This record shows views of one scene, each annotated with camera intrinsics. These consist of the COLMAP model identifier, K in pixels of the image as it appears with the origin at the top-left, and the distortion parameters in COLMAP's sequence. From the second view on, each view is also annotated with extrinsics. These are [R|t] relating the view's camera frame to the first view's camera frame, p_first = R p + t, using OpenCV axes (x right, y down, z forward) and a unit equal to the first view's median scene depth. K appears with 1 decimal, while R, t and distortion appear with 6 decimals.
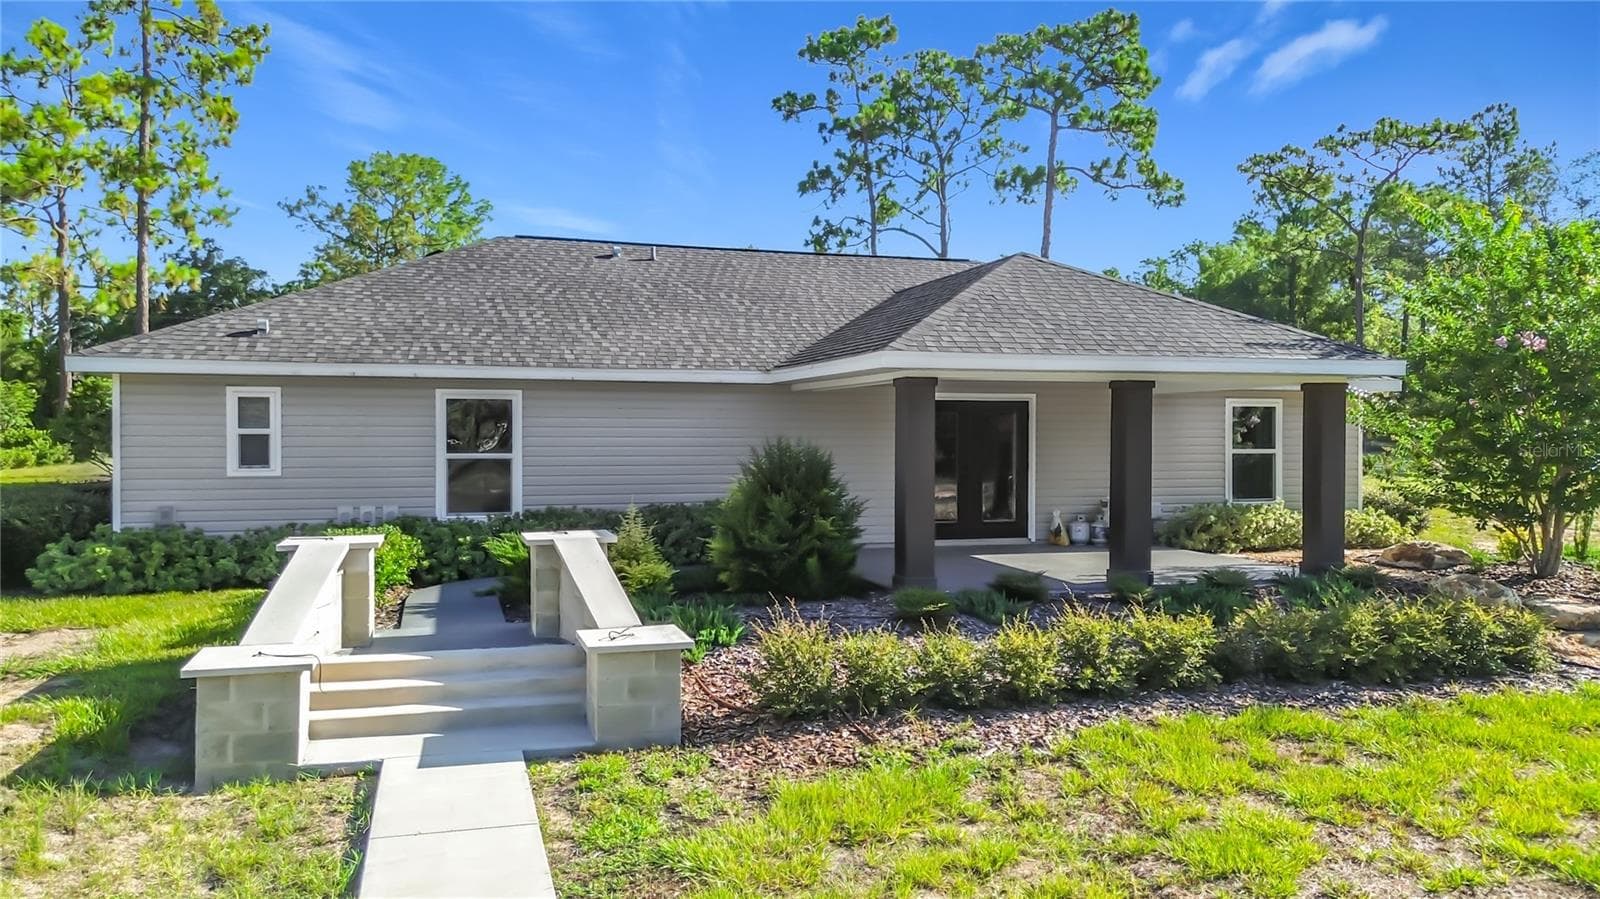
lens RADIAL K [[1179.2, 0, 799.0], [0, 1179.2, 443.2], [0, 0, 1]] dist [0.070129, -0.065512]
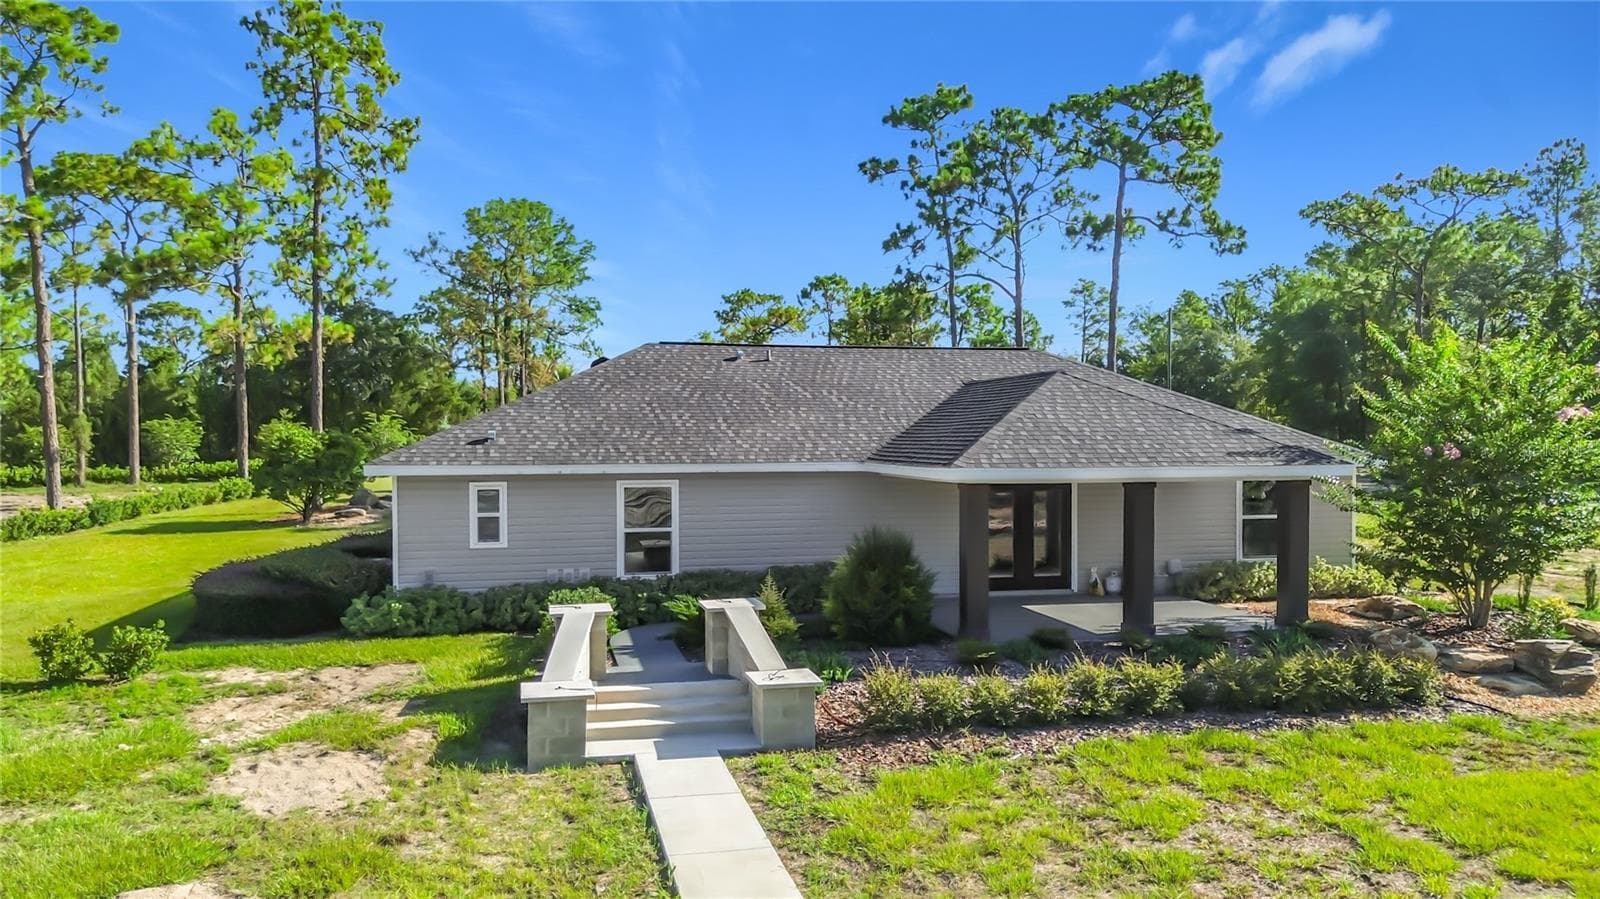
lens RADIAL K [[1180.3, 0, 804.0], [0, 1180.3, 452.5], [0, 0, 1]] dist [0.091938, -0.098962]
pose [[0.997901, -0.002624, -0.064704, -0.007396], [0.002688, 0.999996, 0.000896, -0.075320], [0.064702, -0.001068, 0.997904, -0.309288]]
